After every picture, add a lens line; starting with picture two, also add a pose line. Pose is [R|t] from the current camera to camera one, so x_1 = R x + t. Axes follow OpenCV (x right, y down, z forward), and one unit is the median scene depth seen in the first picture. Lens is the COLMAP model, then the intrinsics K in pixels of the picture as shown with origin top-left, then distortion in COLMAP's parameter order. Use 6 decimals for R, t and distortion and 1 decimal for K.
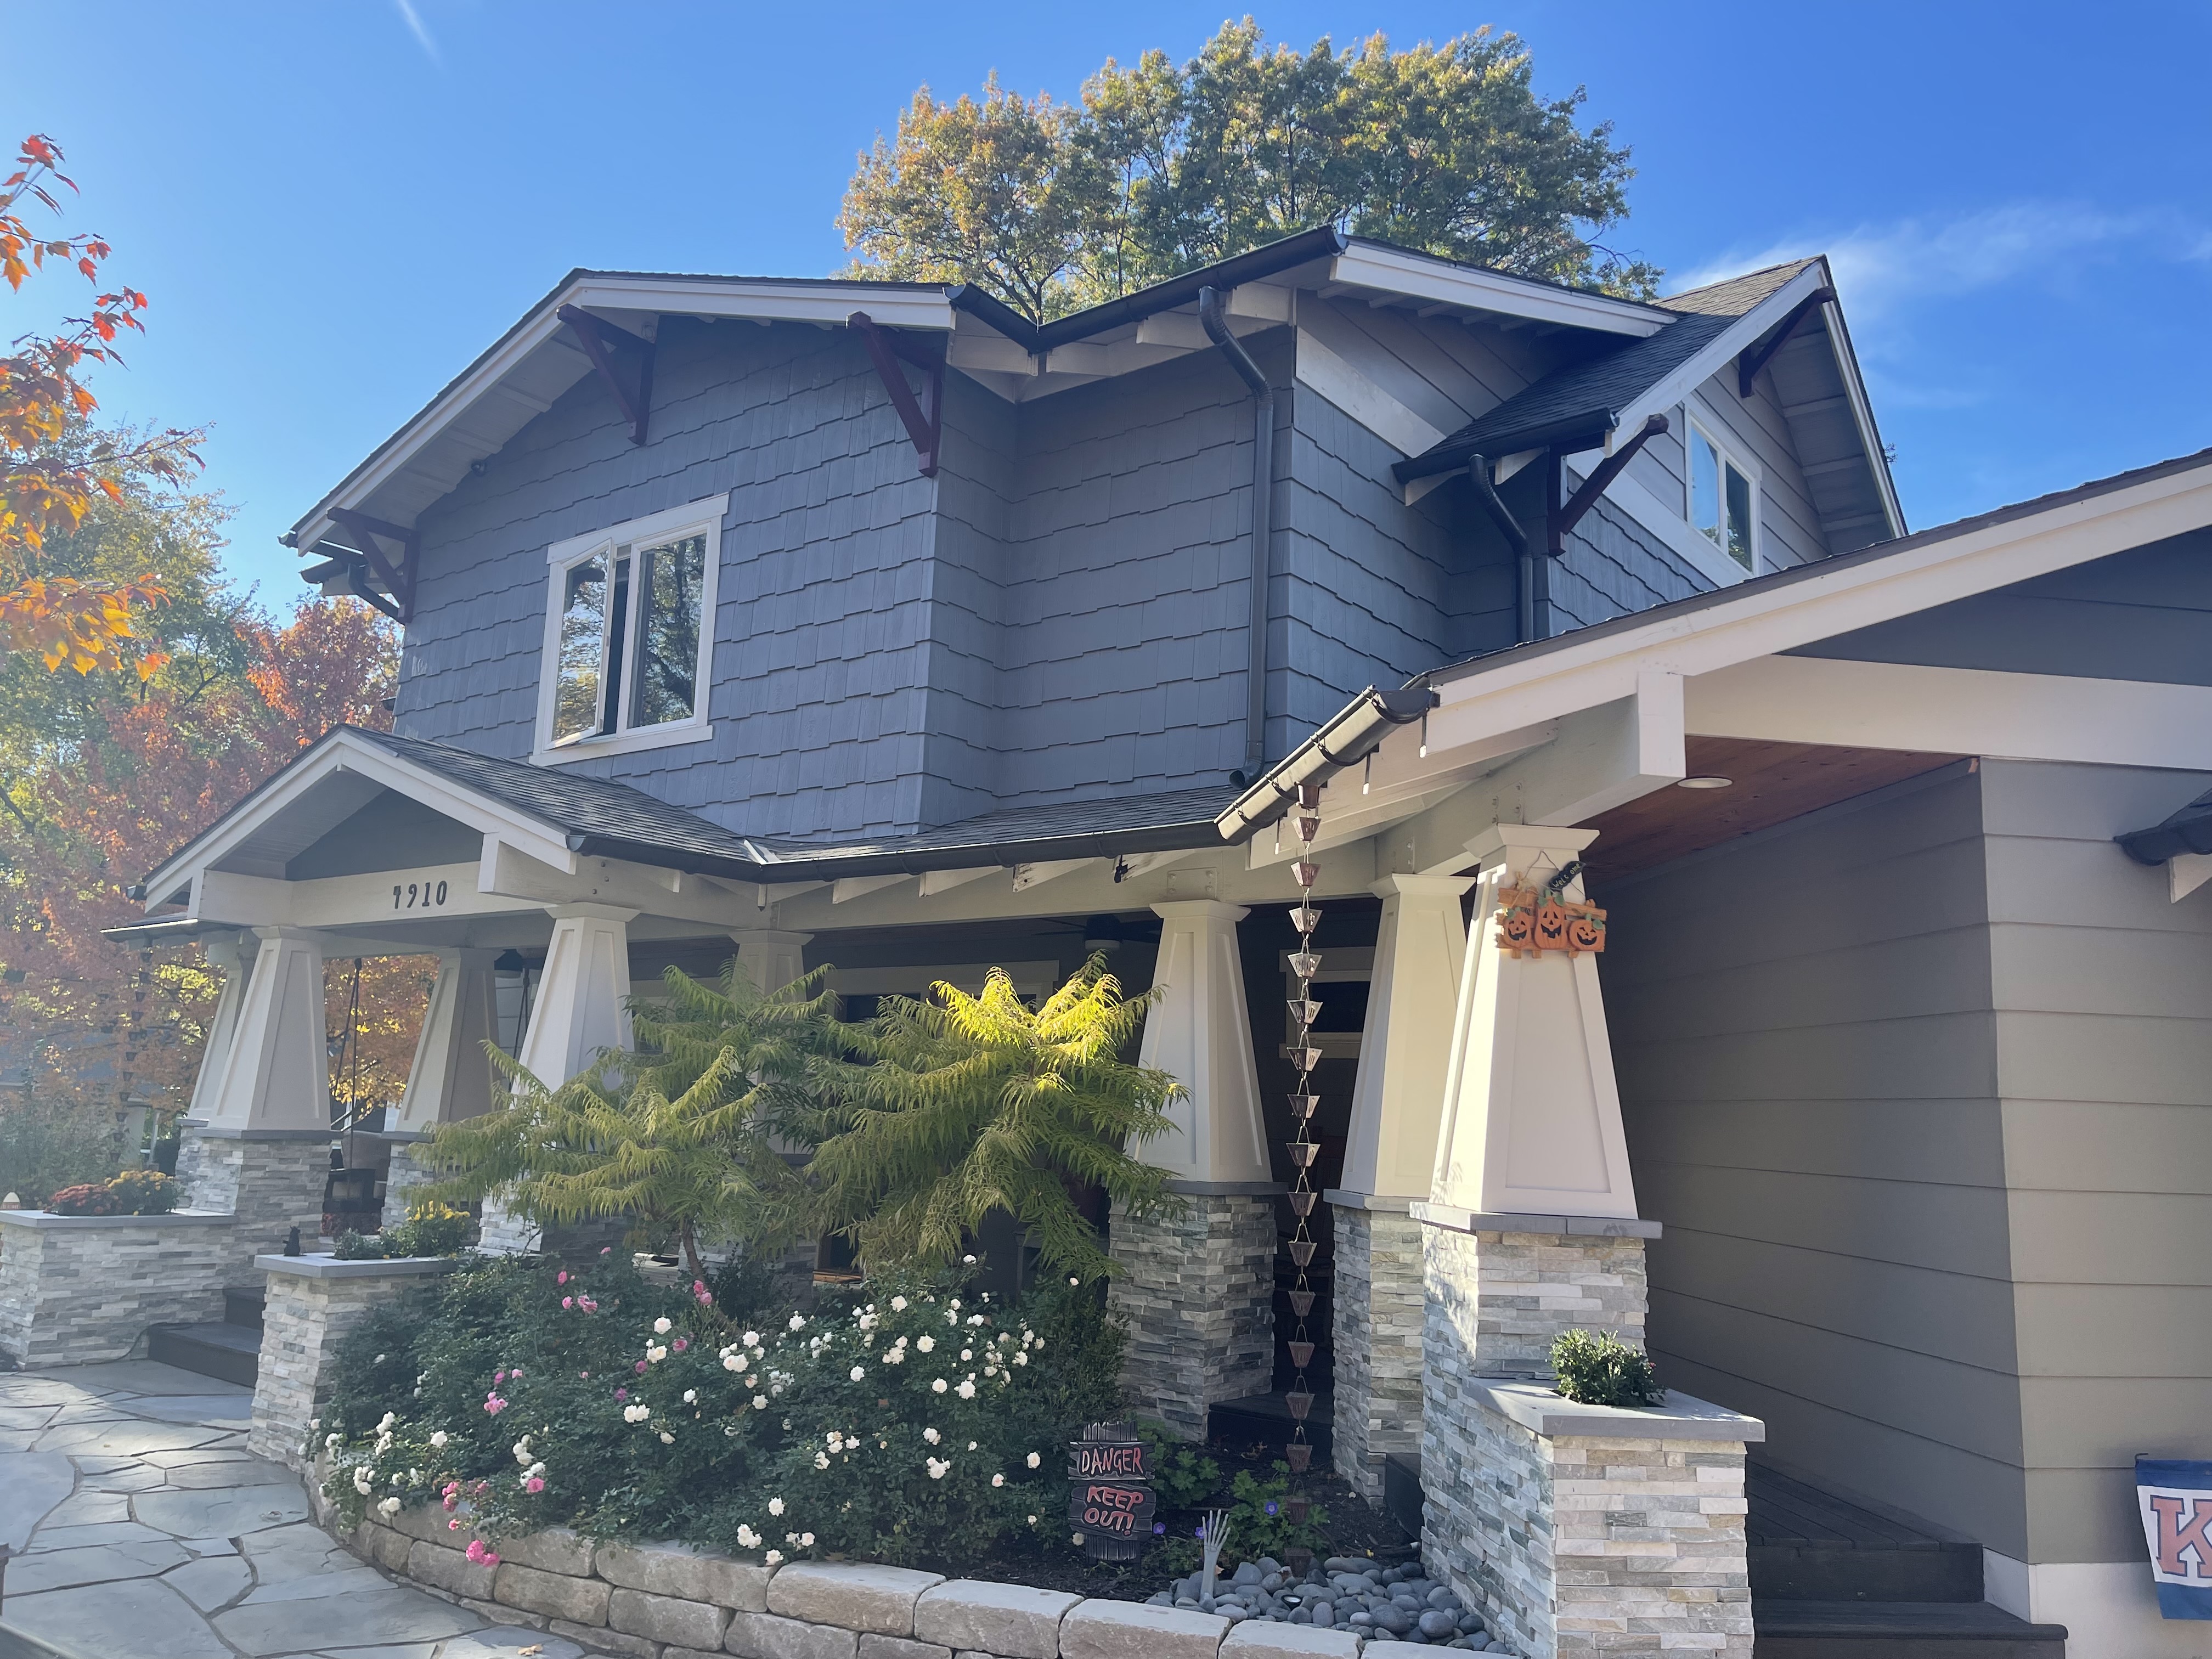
lens RADIAL K [[1671.3, 0, 1111.0], [0, 1671.3, 821.9], [0, 0, 1]] dist [0.040203, -0.052795]
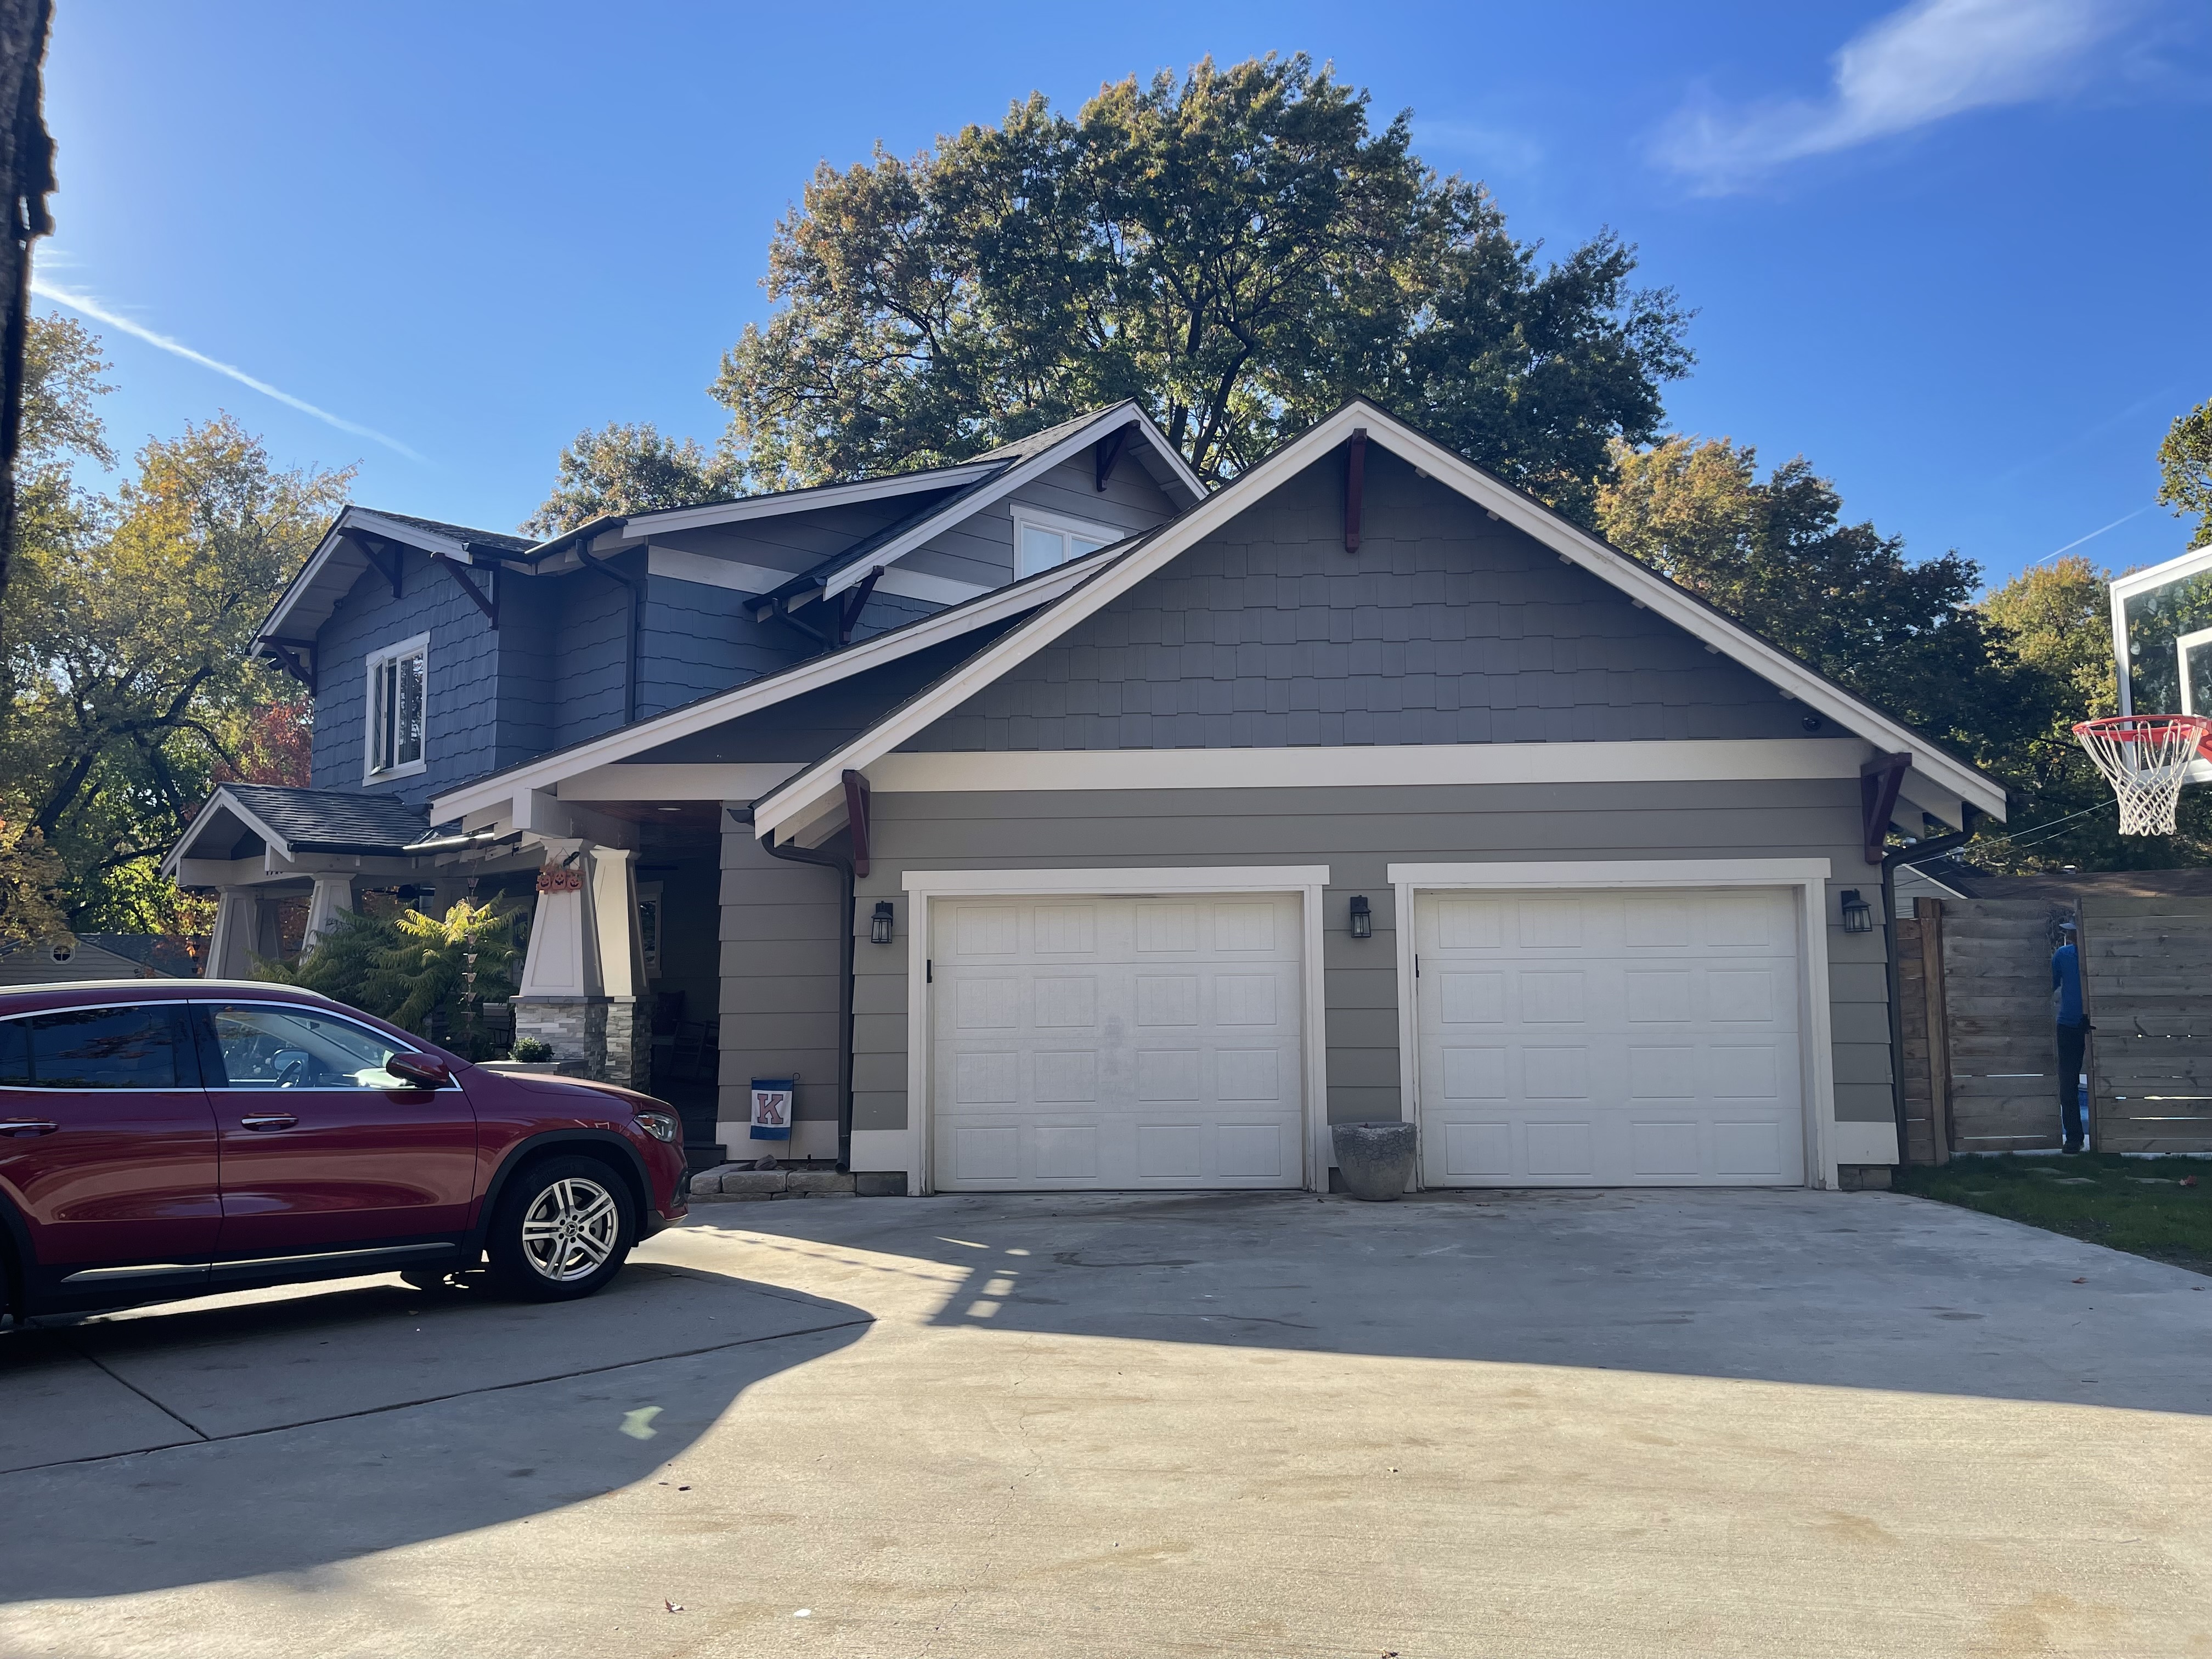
lens RADIAL K [[1656.8, 0, 1105.7], [0, 1656.8, 818.8], [0, 0, 1]] dist [0.029093, -0.001962]
pose [[0.985551, -0.059409, -0.158620, 0.748716], [0.072164, 0.994501, 0.075894, -0.079448], [0.153239, -0.086244, 0.984418, -0.650413]]
